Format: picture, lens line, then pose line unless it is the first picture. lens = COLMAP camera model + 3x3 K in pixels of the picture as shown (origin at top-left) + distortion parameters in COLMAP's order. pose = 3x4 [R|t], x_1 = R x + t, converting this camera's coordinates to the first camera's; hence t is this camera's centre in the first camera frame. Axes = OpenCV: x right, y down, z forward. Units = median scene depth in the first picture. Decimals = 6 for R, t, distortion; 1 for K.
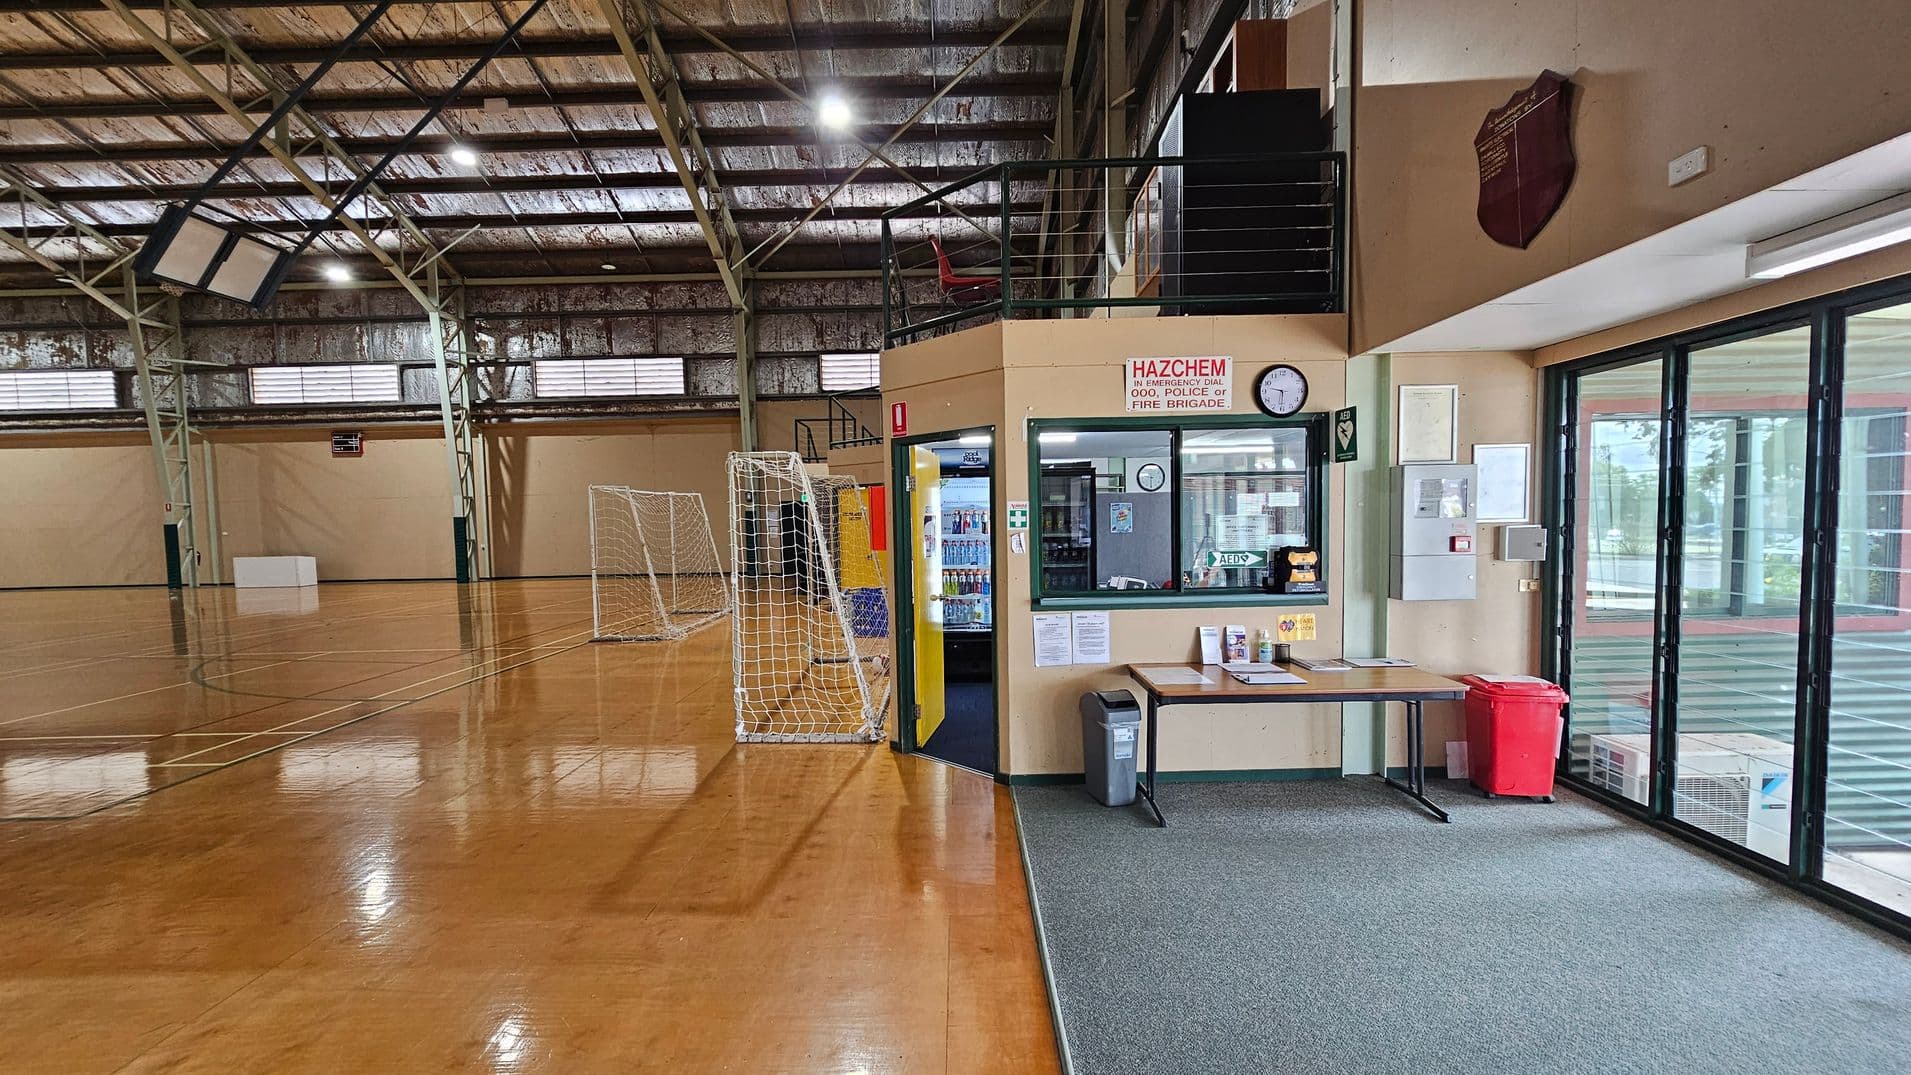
lens RADIAL K [[782.6, 0, 955.4], [0, 782.6, 562.3], [0, 0, 1]] dist [-0.003772, 0.000444]
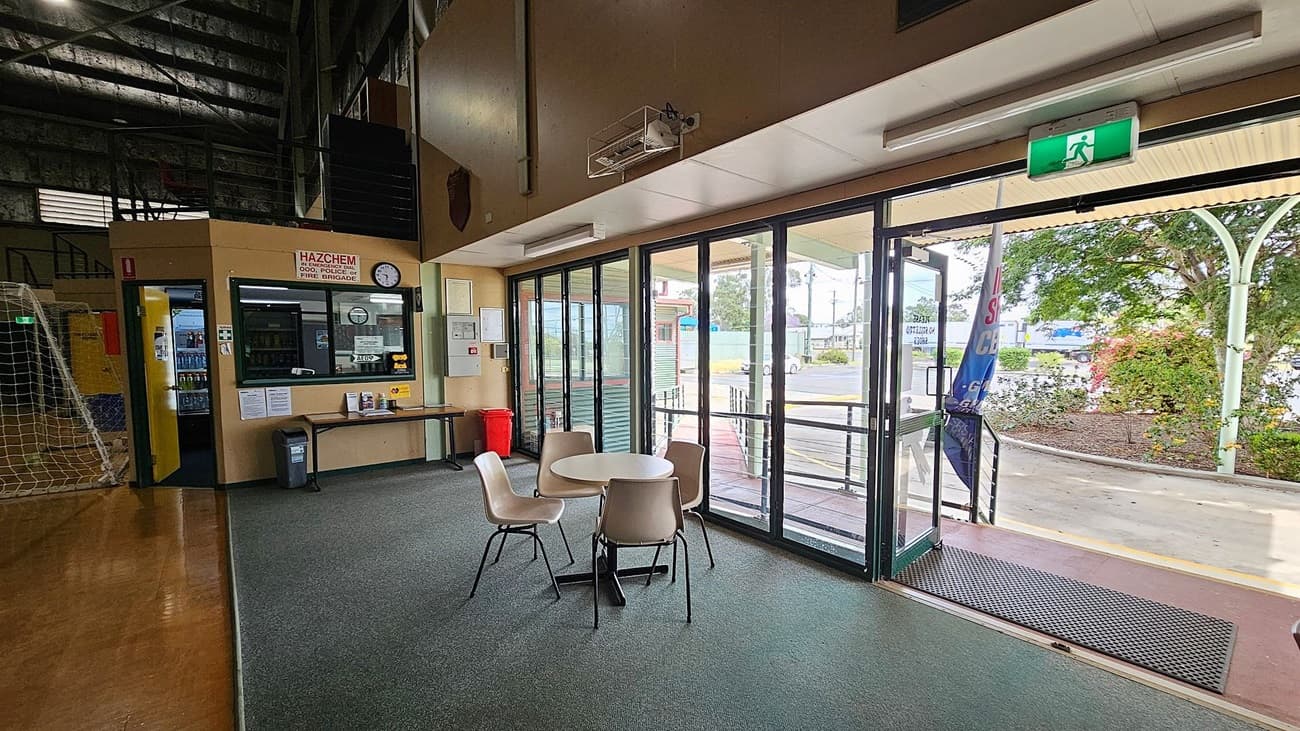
lens RADIAL K [[532.4, 0, 649.9], [0, 532.4, 382.4], [0, 0, 1]] dist [-0.003772, 0.000444]
pose [[0.774224, -0.028820, 0.632255, 0.061519], [0.023839, 0.999582, 0.016373, 0.052188], [-0.632462, 0.002396, 0.774587, -0.497630]]
